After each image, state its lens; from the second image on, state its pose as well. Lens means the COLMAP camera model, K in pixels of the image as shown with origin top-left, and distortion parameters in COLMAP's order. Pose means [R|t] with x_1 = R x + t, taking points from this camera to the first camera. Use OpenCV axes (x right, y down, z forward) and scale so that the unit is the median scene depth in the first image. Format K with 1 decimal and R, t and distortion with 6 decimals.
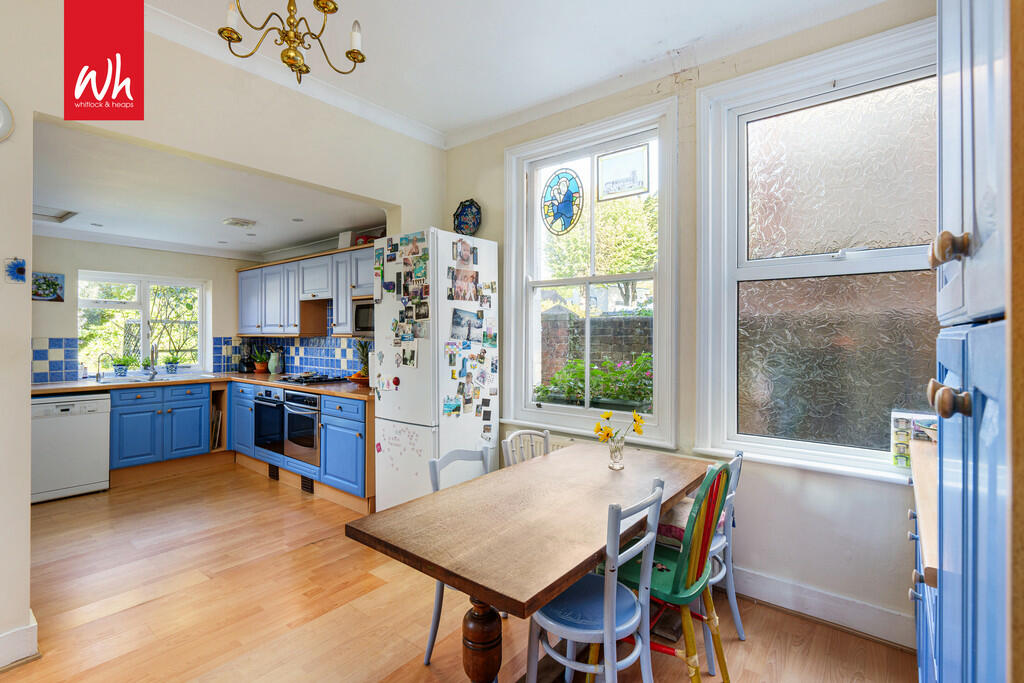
lens RADIAL K [[482.9, 0, 512.0], [0, 482.9, 329.2], [0, 0, 1]] dist [0.001591, 0.000462]
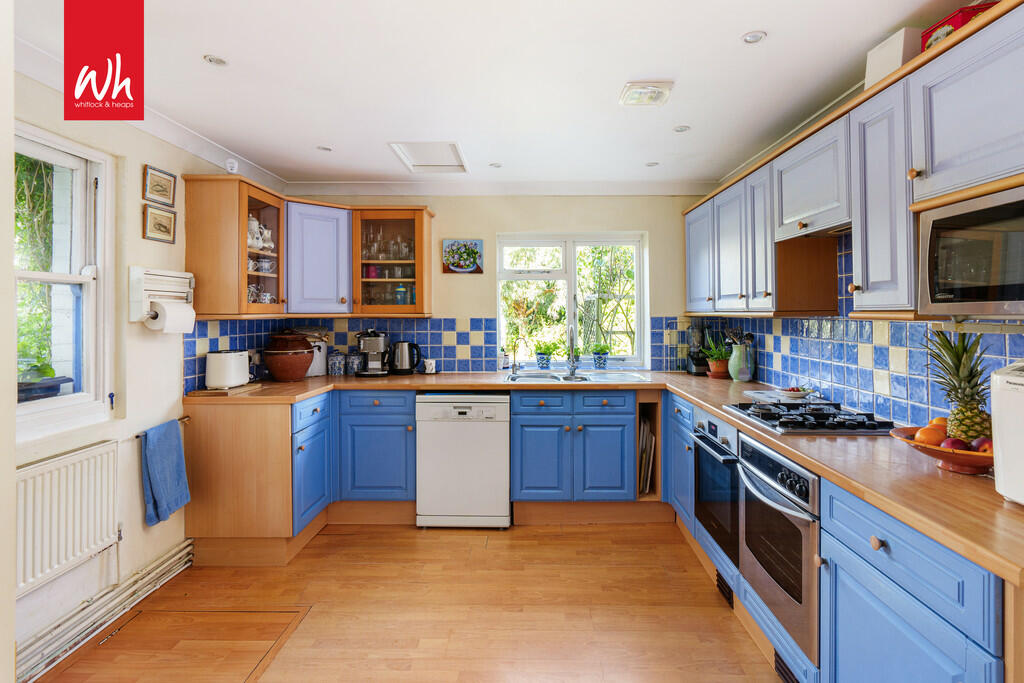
lens RADIAL K [[526.4, 0, 515.5], [0, 526.4, 311.2], [0, 0, 1]] dist [-0.000480, 0.000012]
pose [[0.606779, -0.005681, -0.794850, -0.229457], [0.012814, 0.999914, 0.002636, 0.006132], [0.794767, -0.011785, 0.606800, 0.607495]]
